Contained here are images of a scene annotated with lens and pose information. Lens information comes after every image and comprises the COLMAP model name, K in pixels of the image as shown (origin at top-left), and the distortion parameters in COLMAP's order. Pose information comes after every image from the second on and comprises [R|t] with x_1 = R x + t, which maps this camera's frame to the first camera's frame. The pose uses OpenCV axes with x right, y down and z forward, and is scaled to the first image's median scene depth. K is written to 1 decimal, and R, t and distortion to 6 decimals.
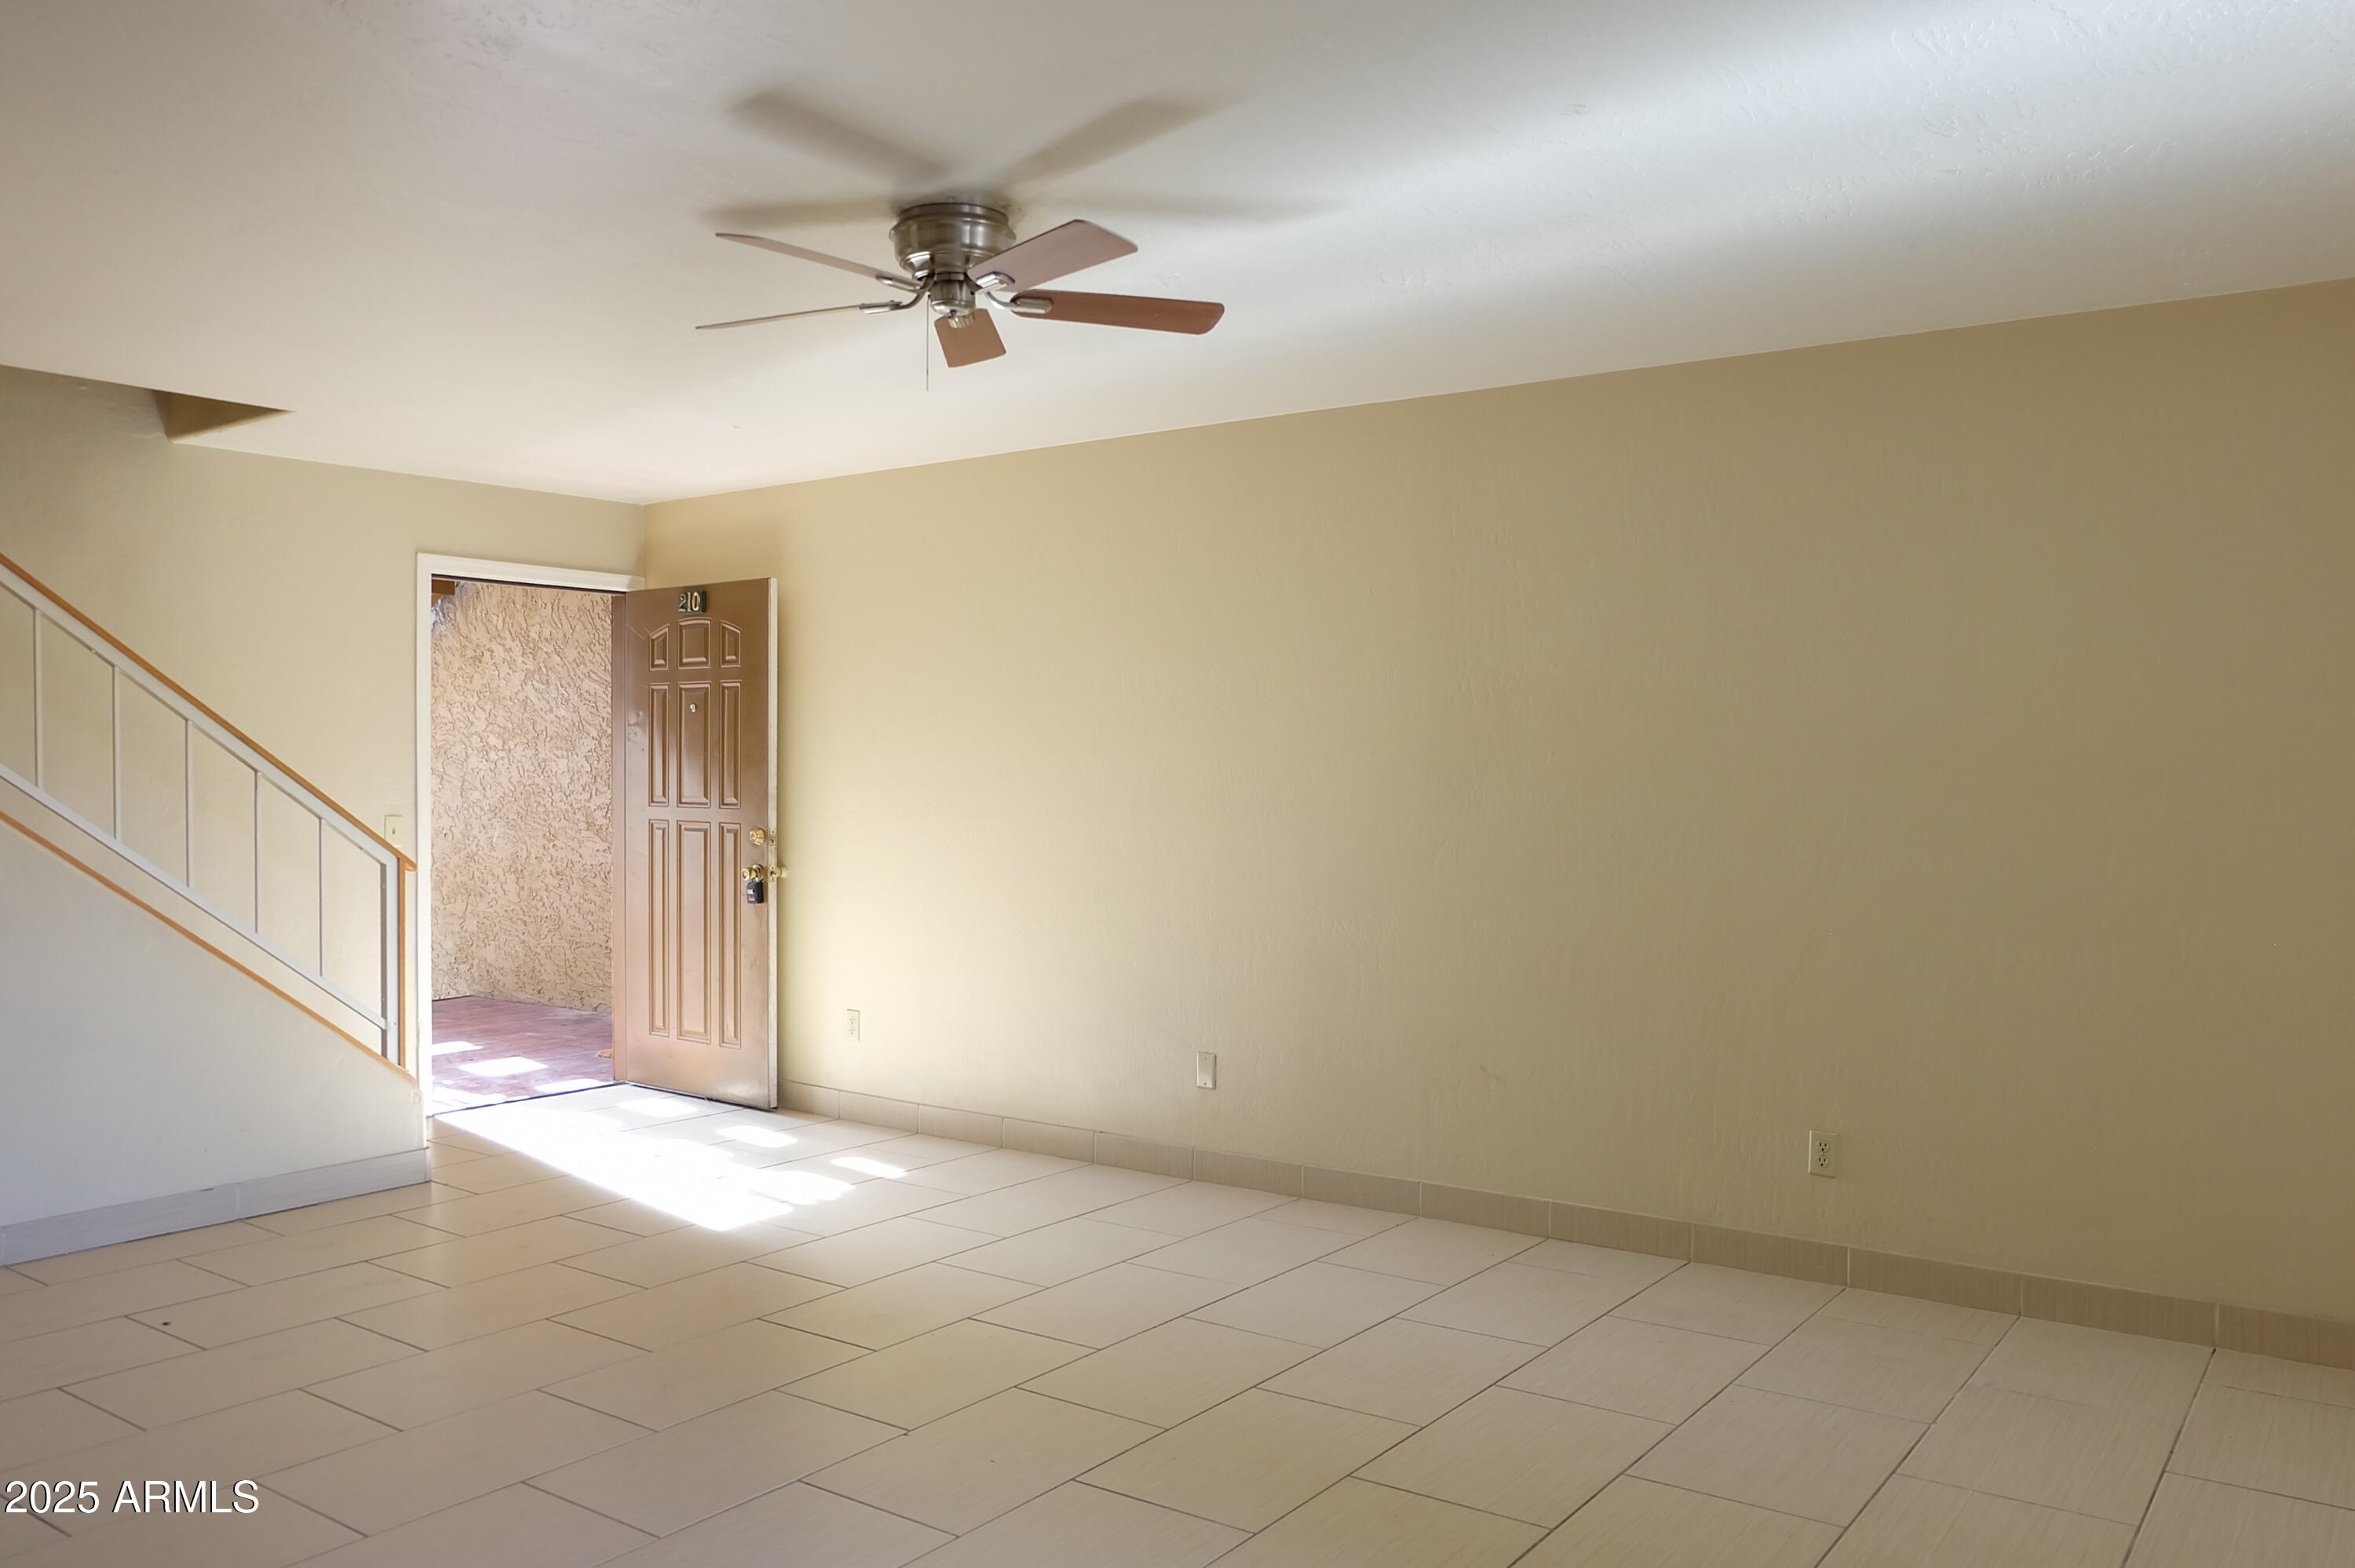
lens RADIAL K [[1680.6, 0, 1201.1], [0, 1680.6, 787.6], [0, 0, 1]] dist [-0.042899, 0.066181]
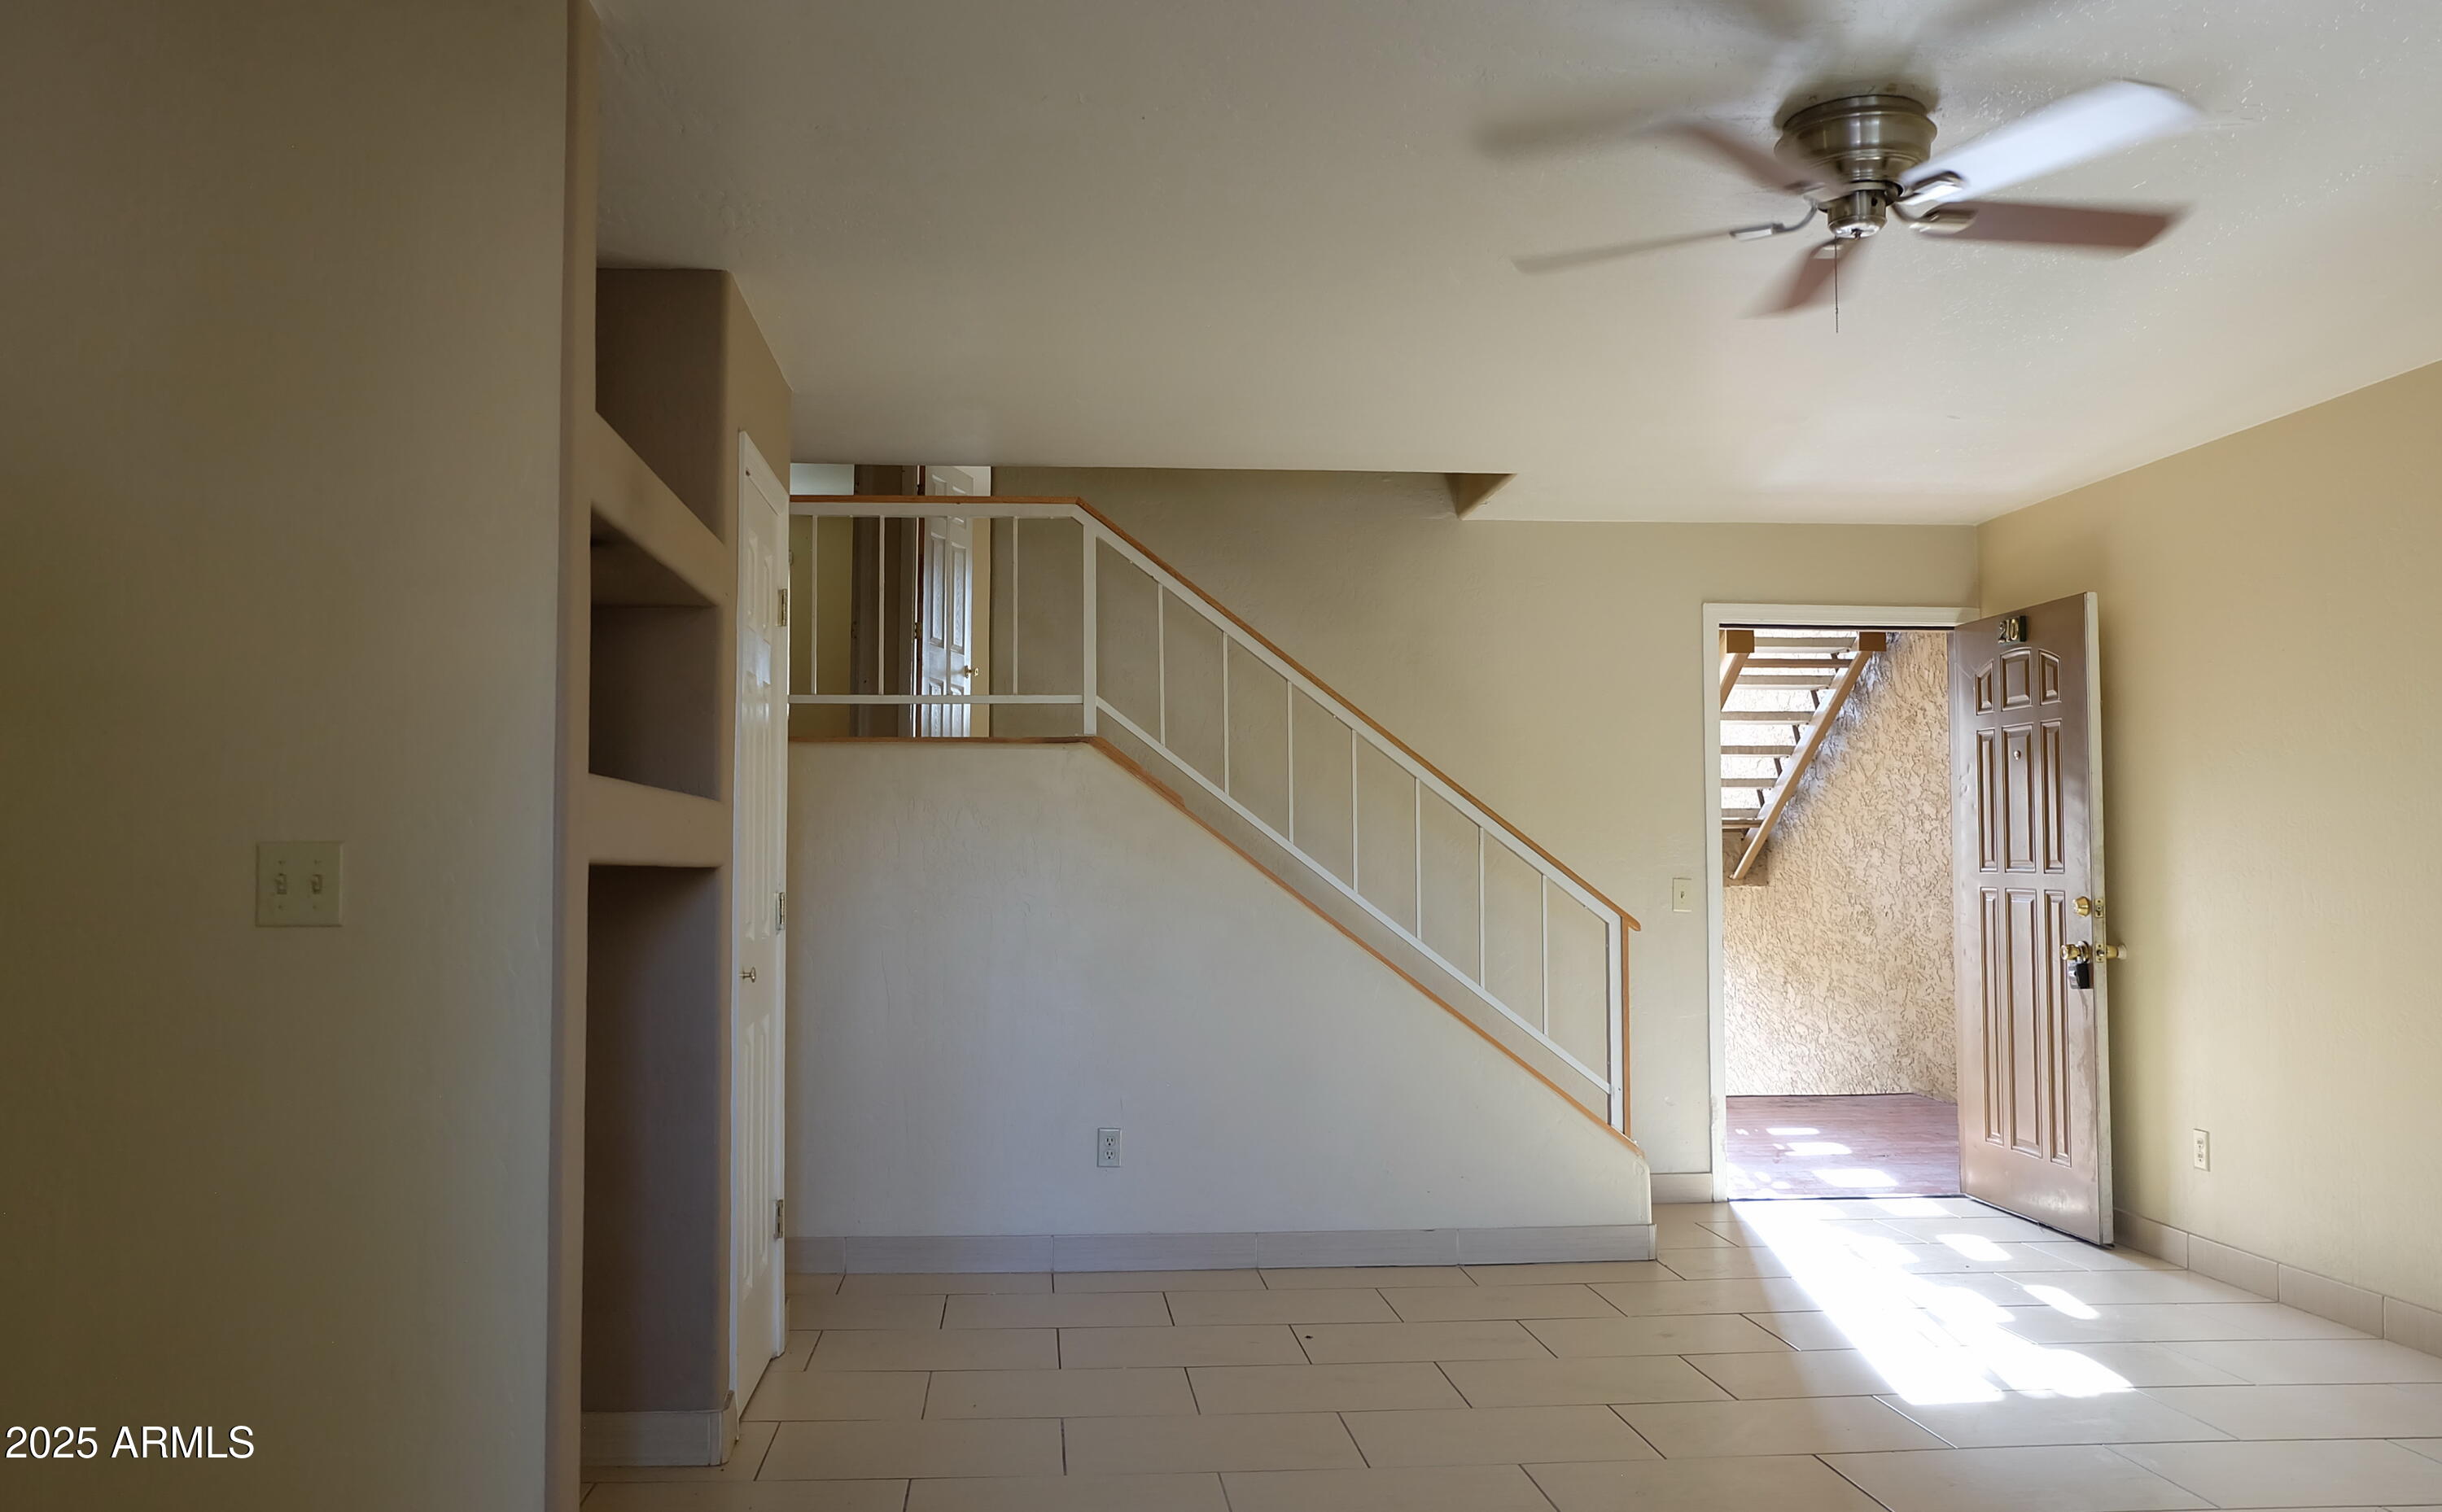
lens RADIAL K [[1899.2, 0, 1220.1], [0, 1899.2, 762.1], [0, 0, 1]] dist [-0.051776, 0.057948]
pose [[0.697687, -0.037105, -0.715441, 0.093683], [-0.003312, 0.998480, -0.055014, 0.009177], [0.716395, 0.040752, 0.696503, 0.047197]]
